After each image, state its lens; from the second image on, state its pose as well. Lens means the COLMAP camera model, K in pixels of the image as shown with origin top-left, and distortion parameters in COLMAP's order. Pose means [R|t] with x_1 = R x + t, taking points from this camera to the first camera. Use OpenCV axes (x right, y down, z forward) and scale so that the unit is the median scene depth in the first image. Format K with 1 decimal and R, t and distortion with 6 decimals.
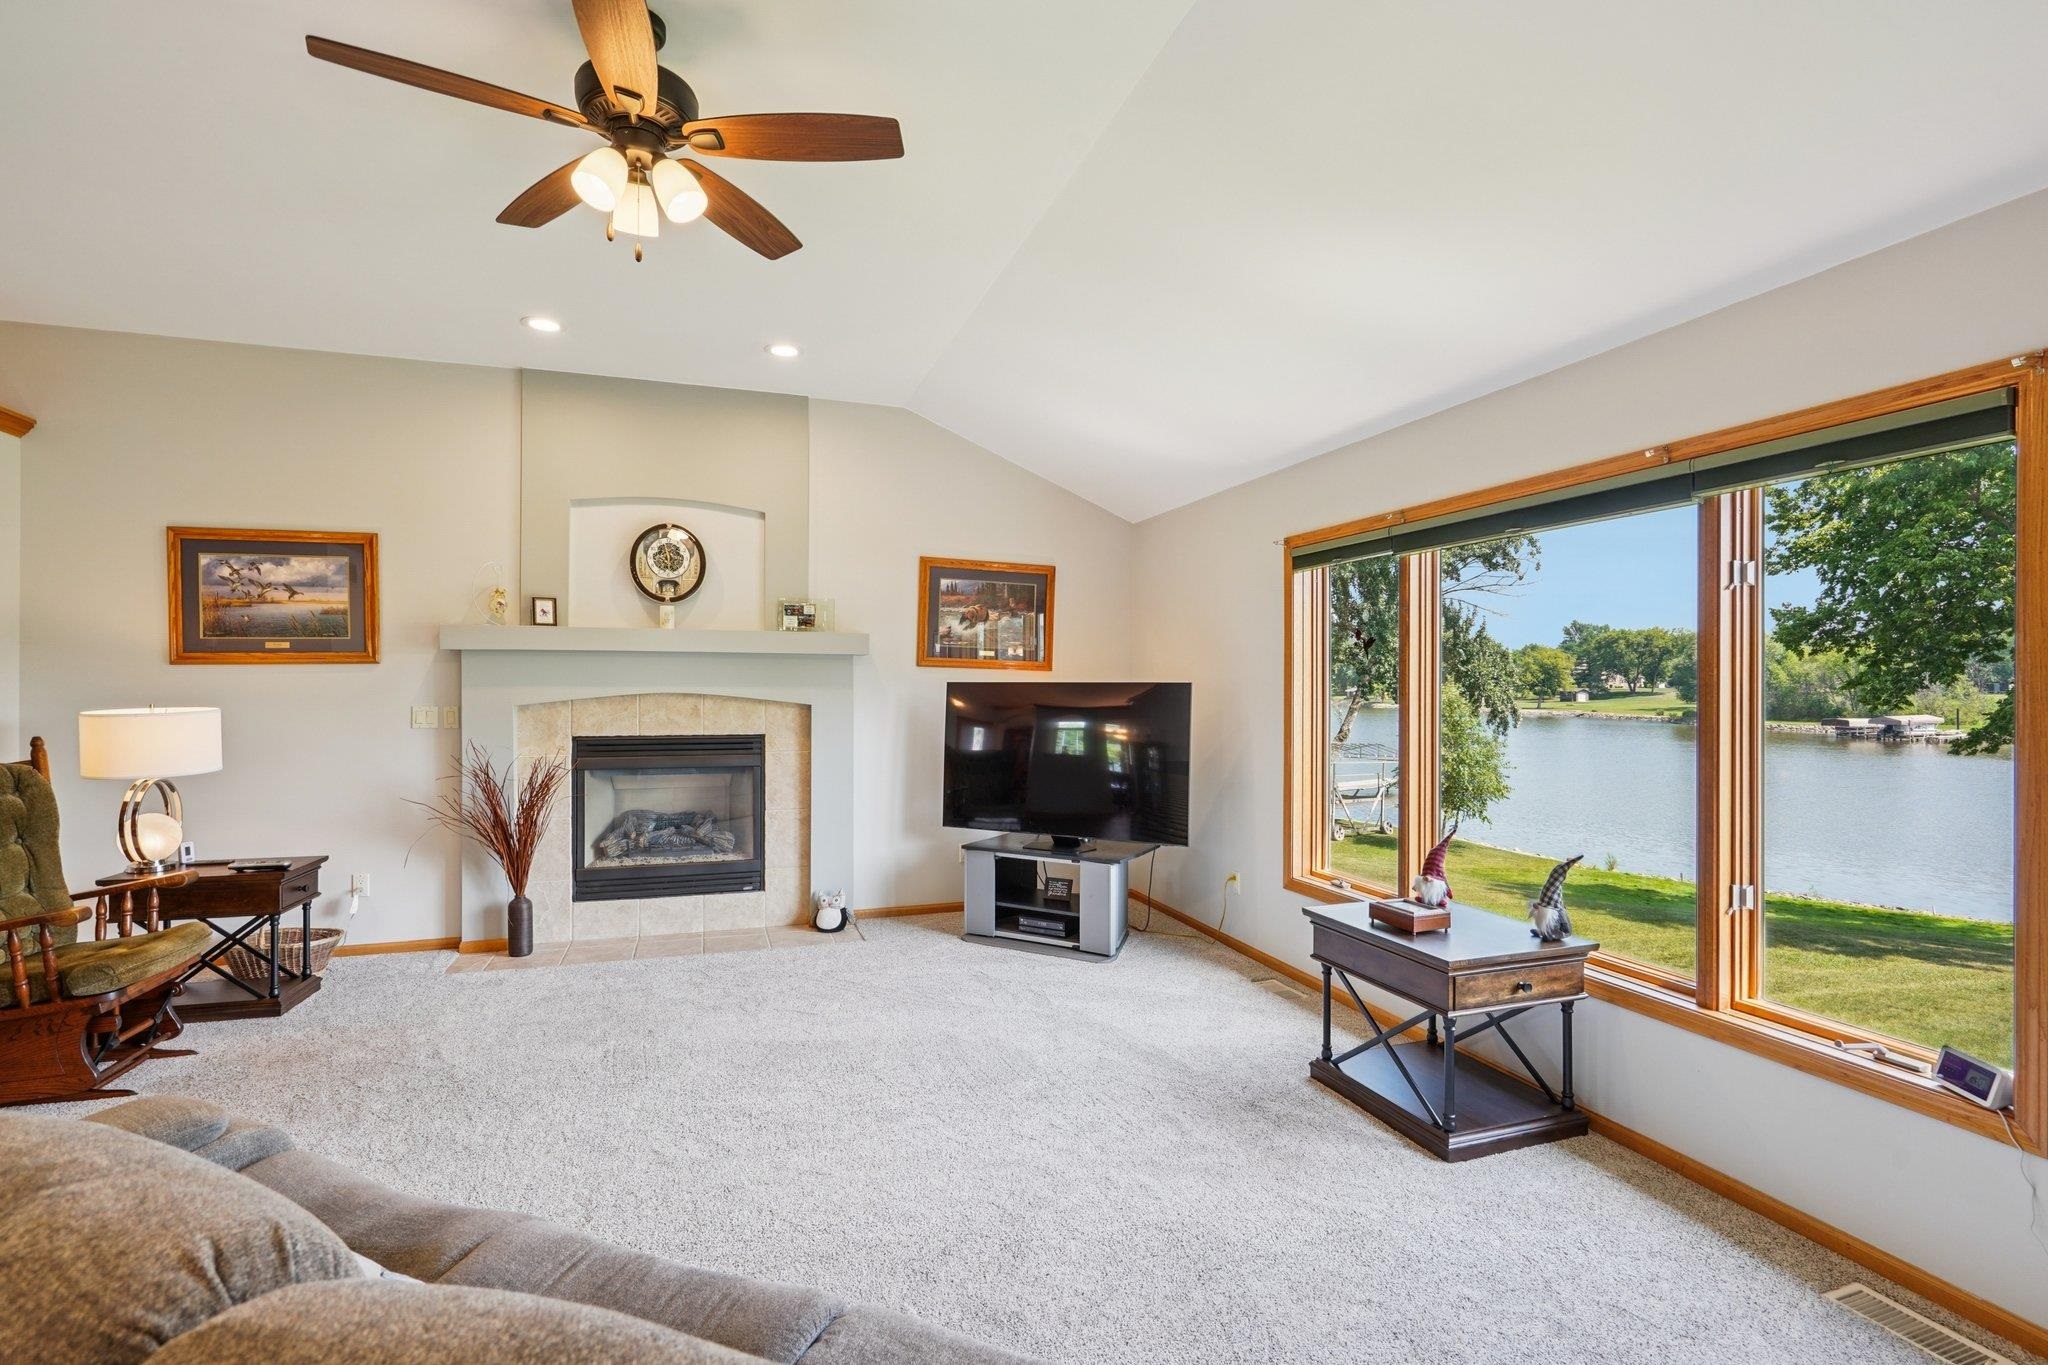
lens RADIAL K [[948.7, 0, 1026.1], [0, 948.7, 680.5], [0, 0, 1]] dist [-0.009753, 0.002730]
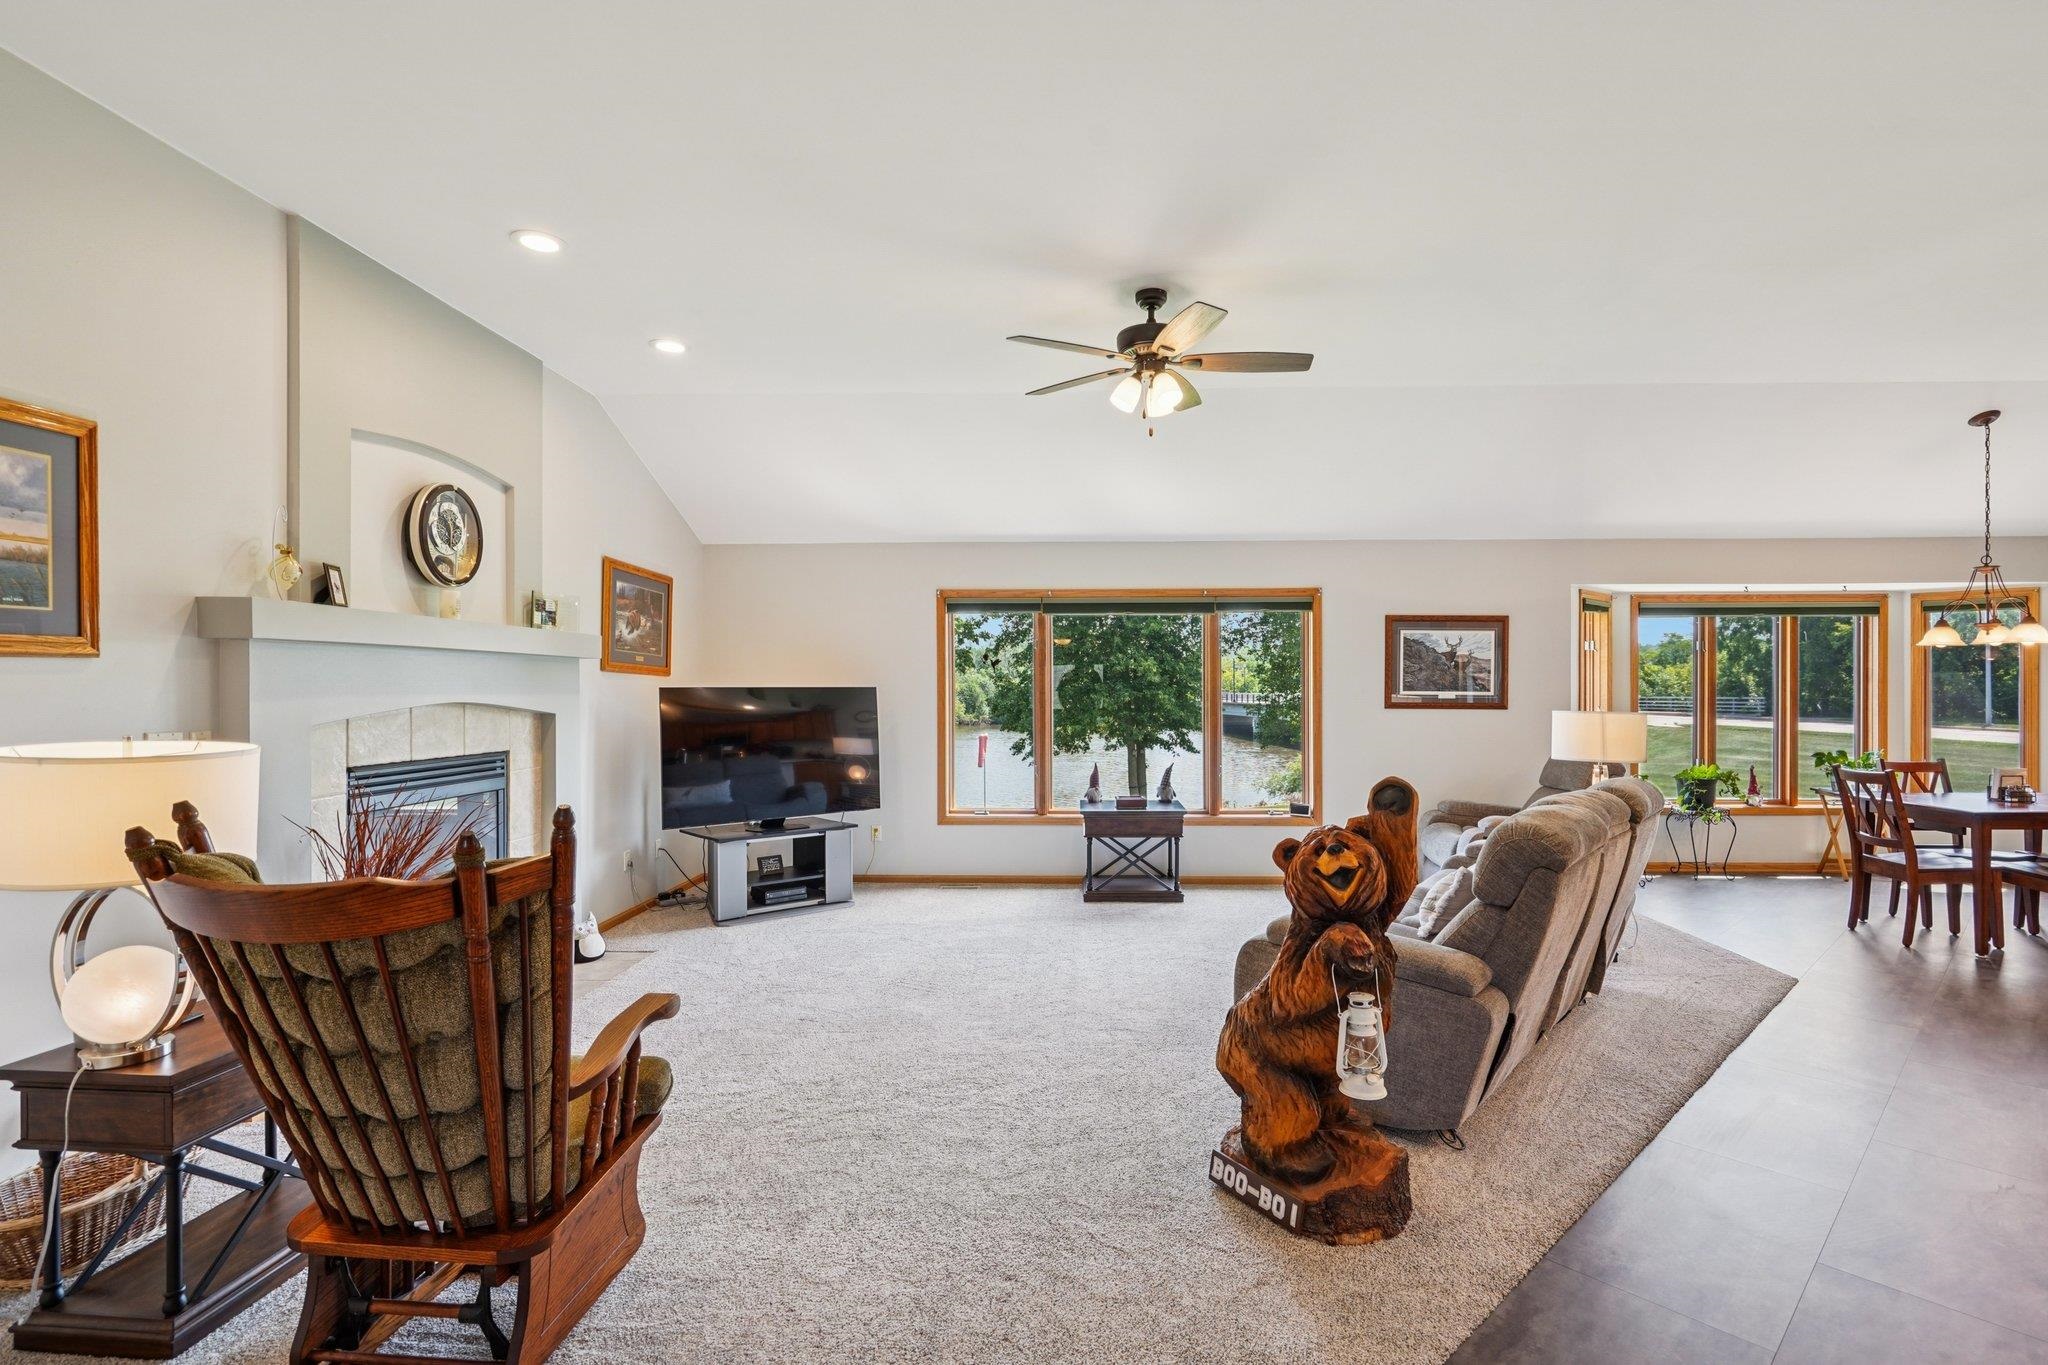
lens RADIAL K [[948.7, 0, 1055.1], [0, 948.7, 686.5], [0, 0, 1]] dist [-0.009753, 0.002730]
pose [[0.356718, -0.002426, 0.934209, -0.942295], [-0.000416, 0.999996, 0.002756, -0.002612], [-0.934212, -0.001372, 0.356716, 0.264211]]
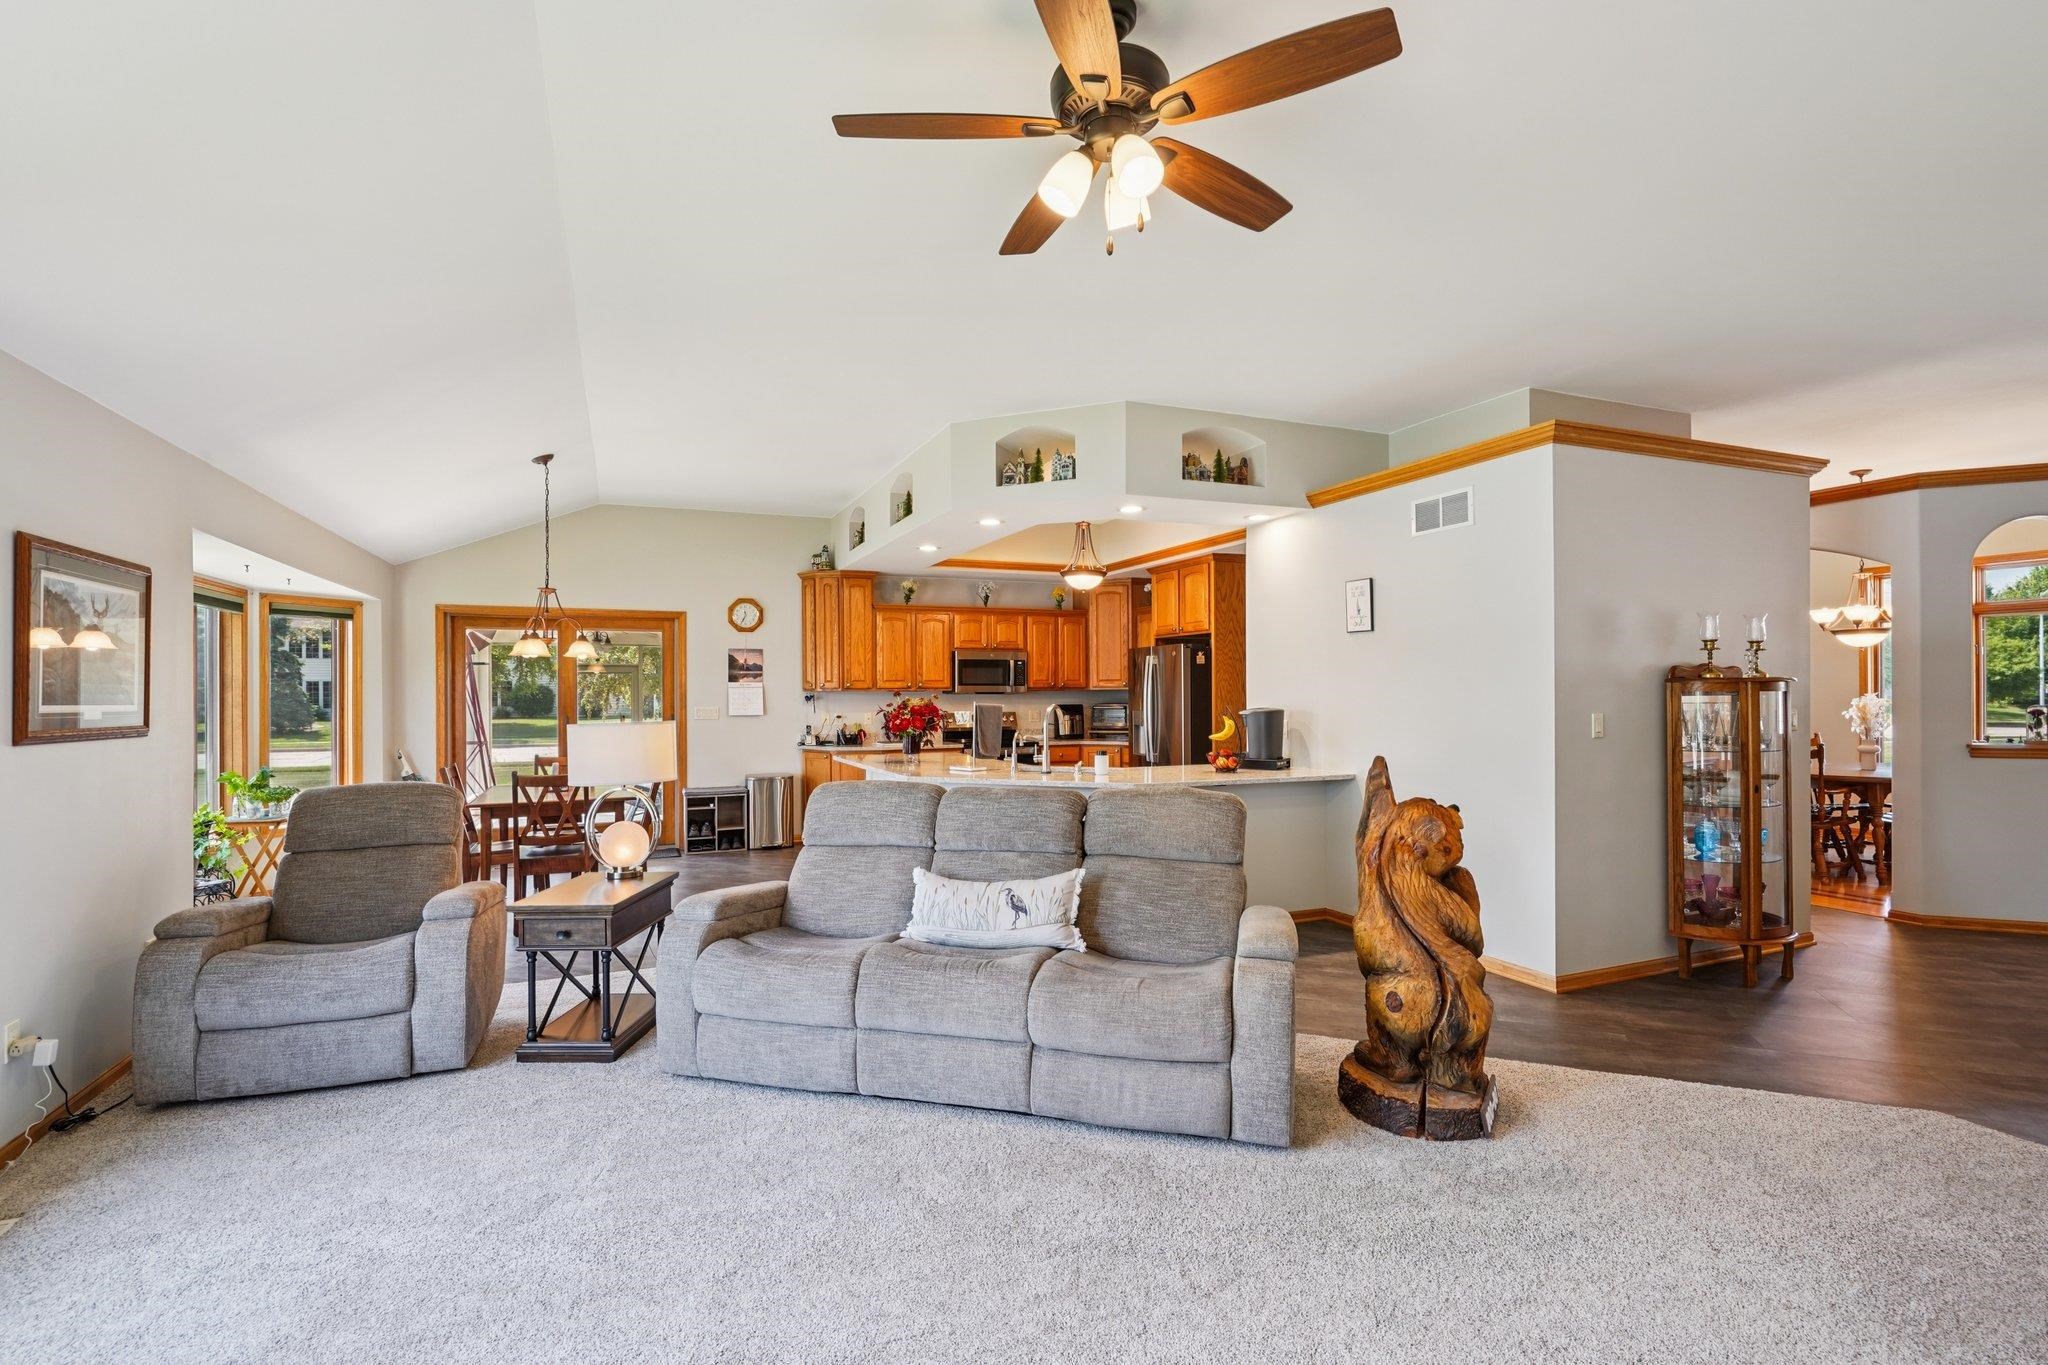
lens RADIAL K [[948.7, 0, 1005.0], [0, 948.7, 679.6], [0, 0, 1]] dist [-0.009753, 0.002730]
pose [[-0.998564, 0.003996, -0.053418, -0.118271], [0.004670, 0.999911, -0.012496, 0.000298], [0.053363, -0.012728, -0.998494, 0.911488]]
